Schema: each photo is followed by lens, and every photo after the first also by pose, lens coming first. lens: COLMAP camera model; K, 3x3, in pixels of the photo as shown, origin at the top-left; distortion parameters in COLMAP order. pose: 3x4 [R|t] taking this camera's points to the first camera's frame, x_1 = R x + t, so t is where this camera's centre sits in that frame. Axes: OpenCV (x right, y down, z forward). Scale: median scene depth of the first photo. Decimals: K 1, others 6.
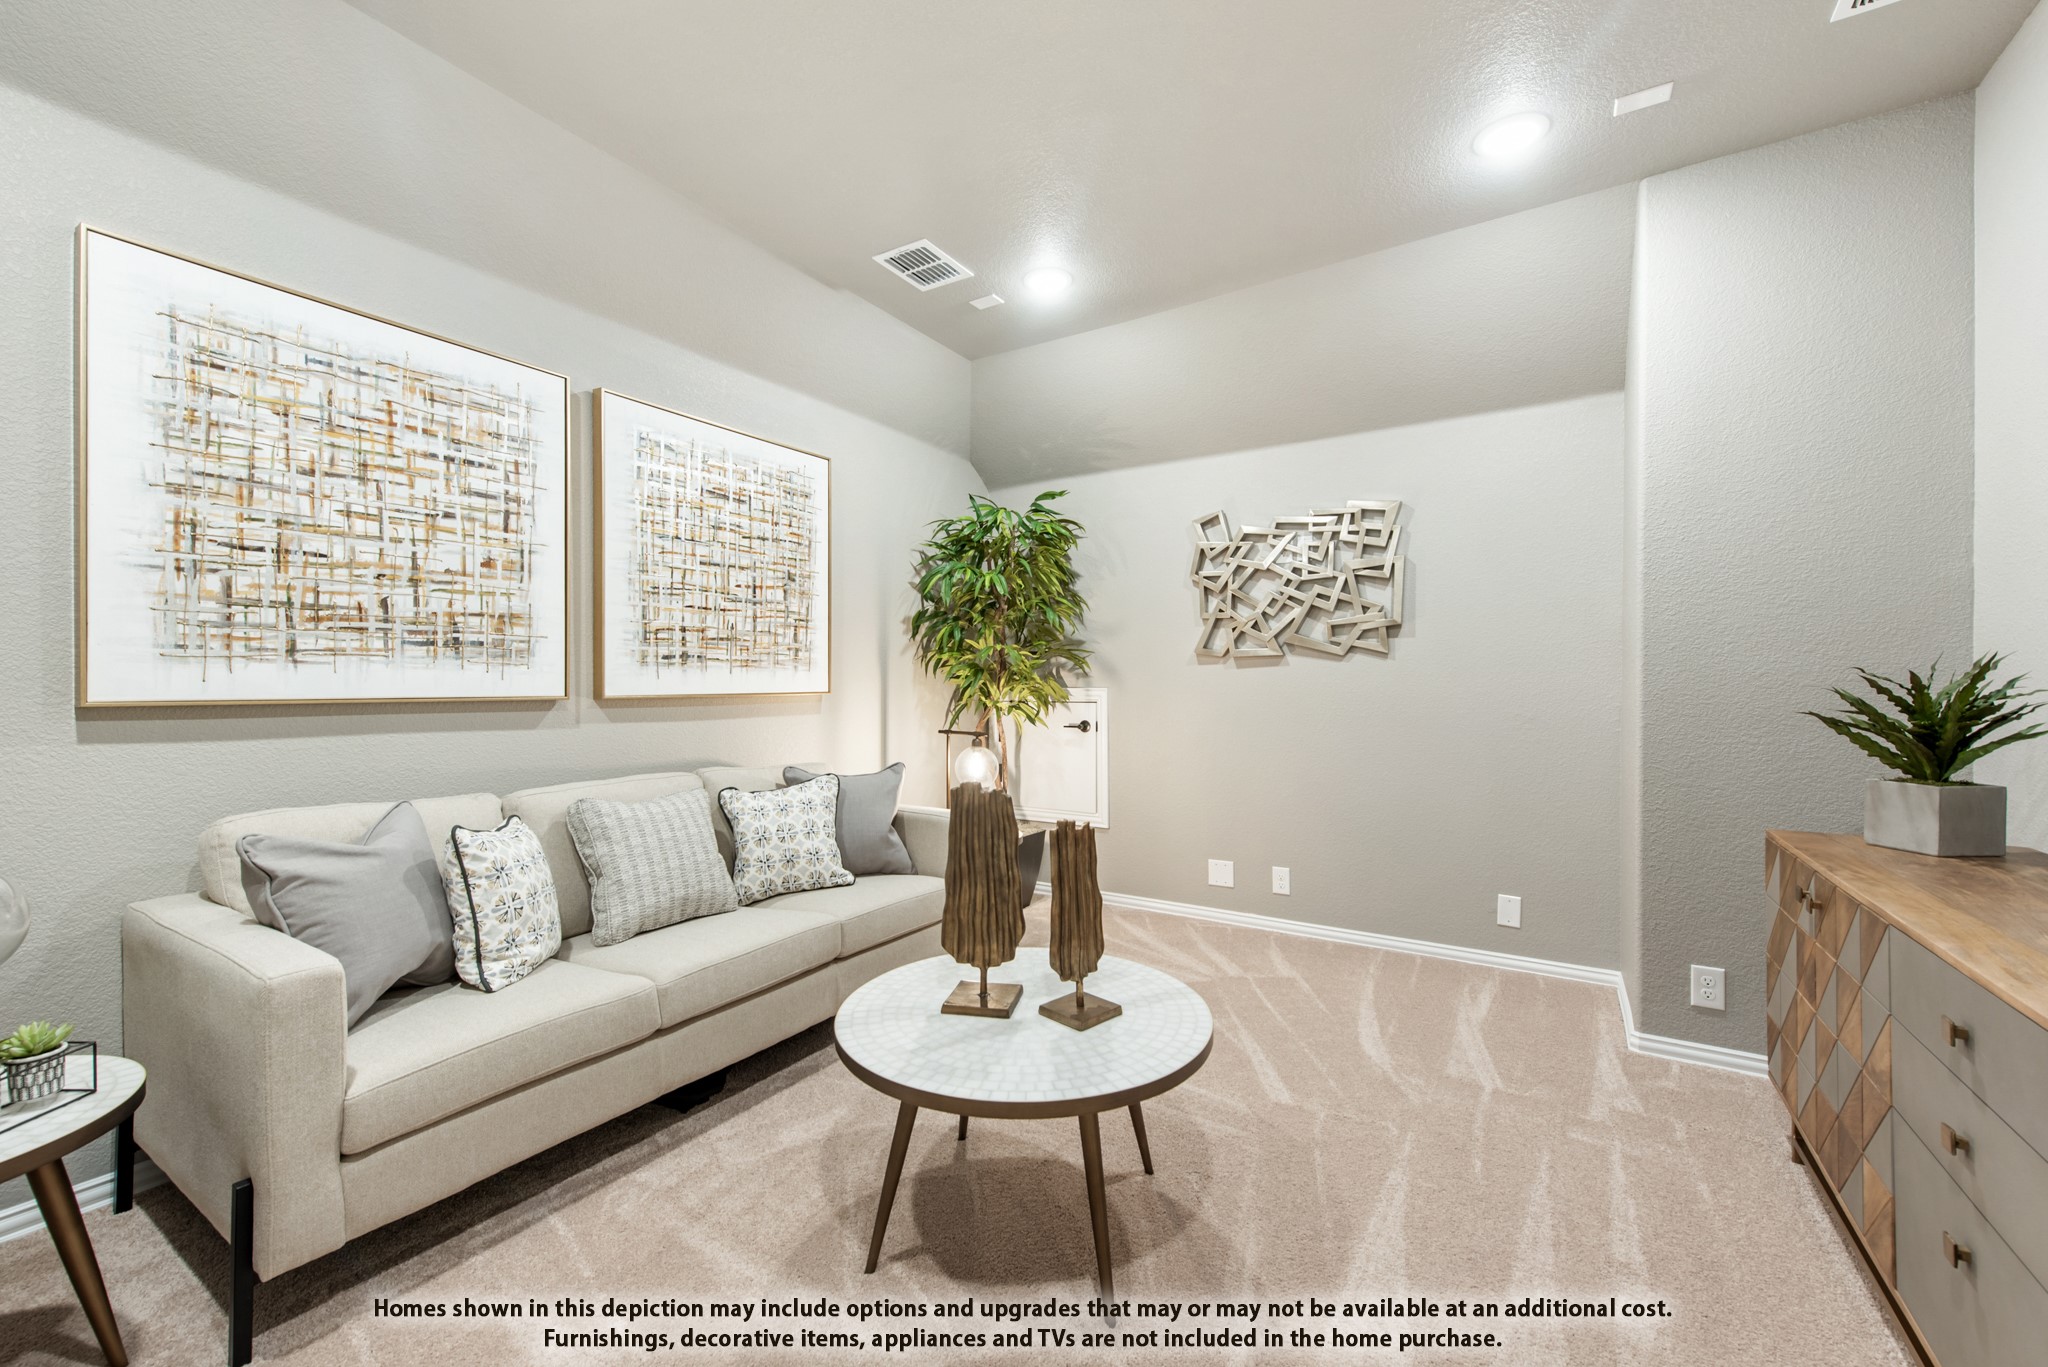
lens RADIAL K [[815.5, 0, 1033.3], [0, 815.5, 674.7], [0, 0, 1]] dist [0.015391, -0.005636]
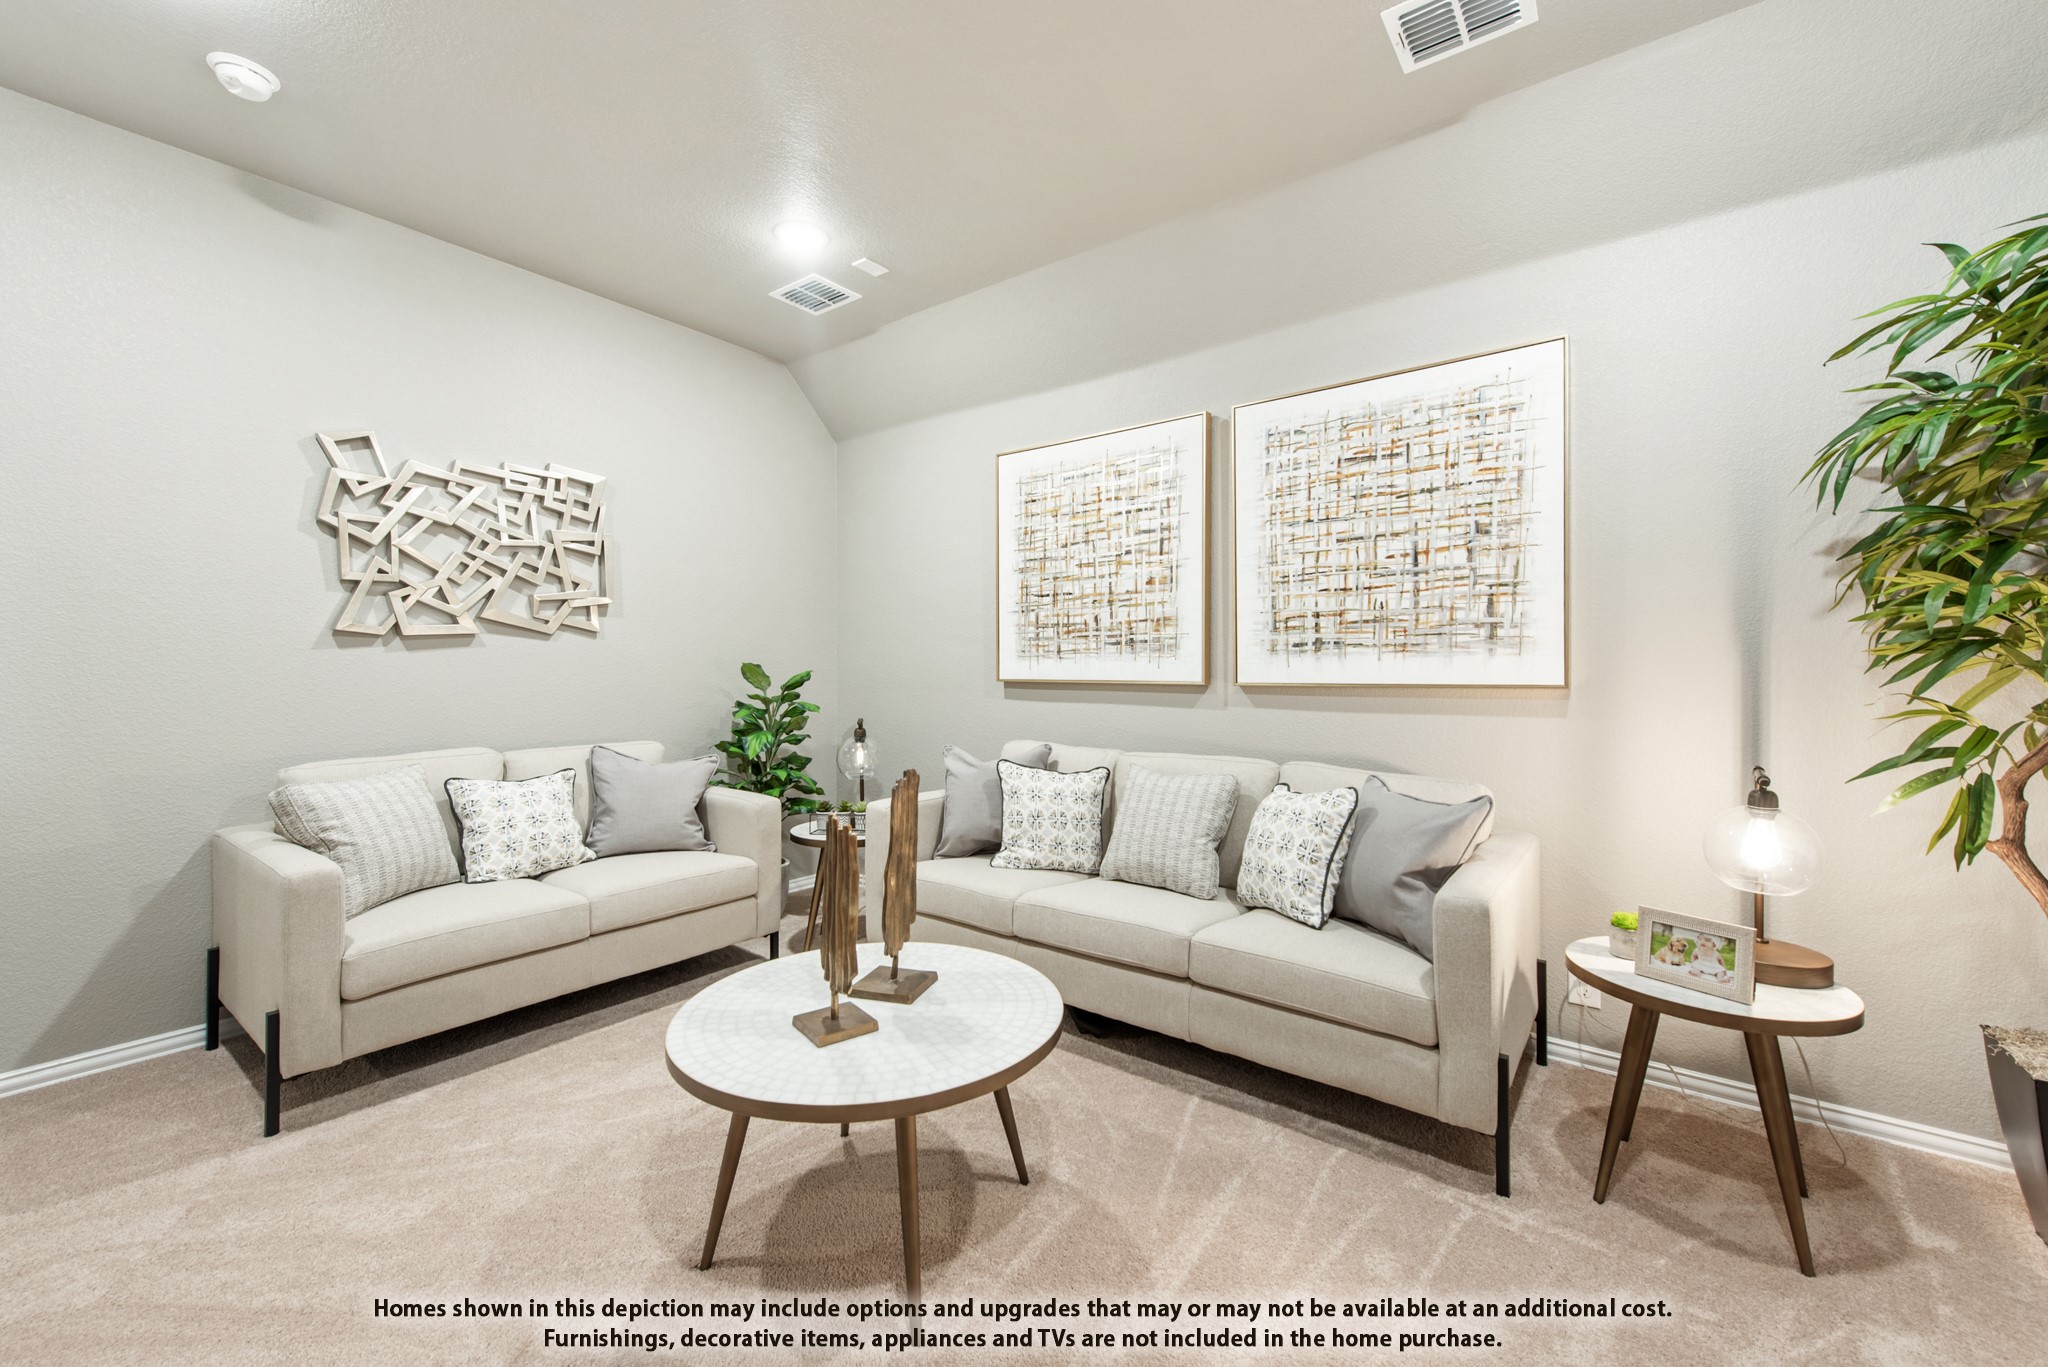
lens RADIAL K [[815.5, 0, 1033.3], [0, 815.5, 674.7], [0, 0, 1]] dist [0.015391, -0.005636]
pose [[-0.092294, 0.006924, -0.995708, 0.665780], [0.008549, 0.999944, 0.006161, 0.006733], [0.995695, -0.007944, -0.092348, 0.909135]]
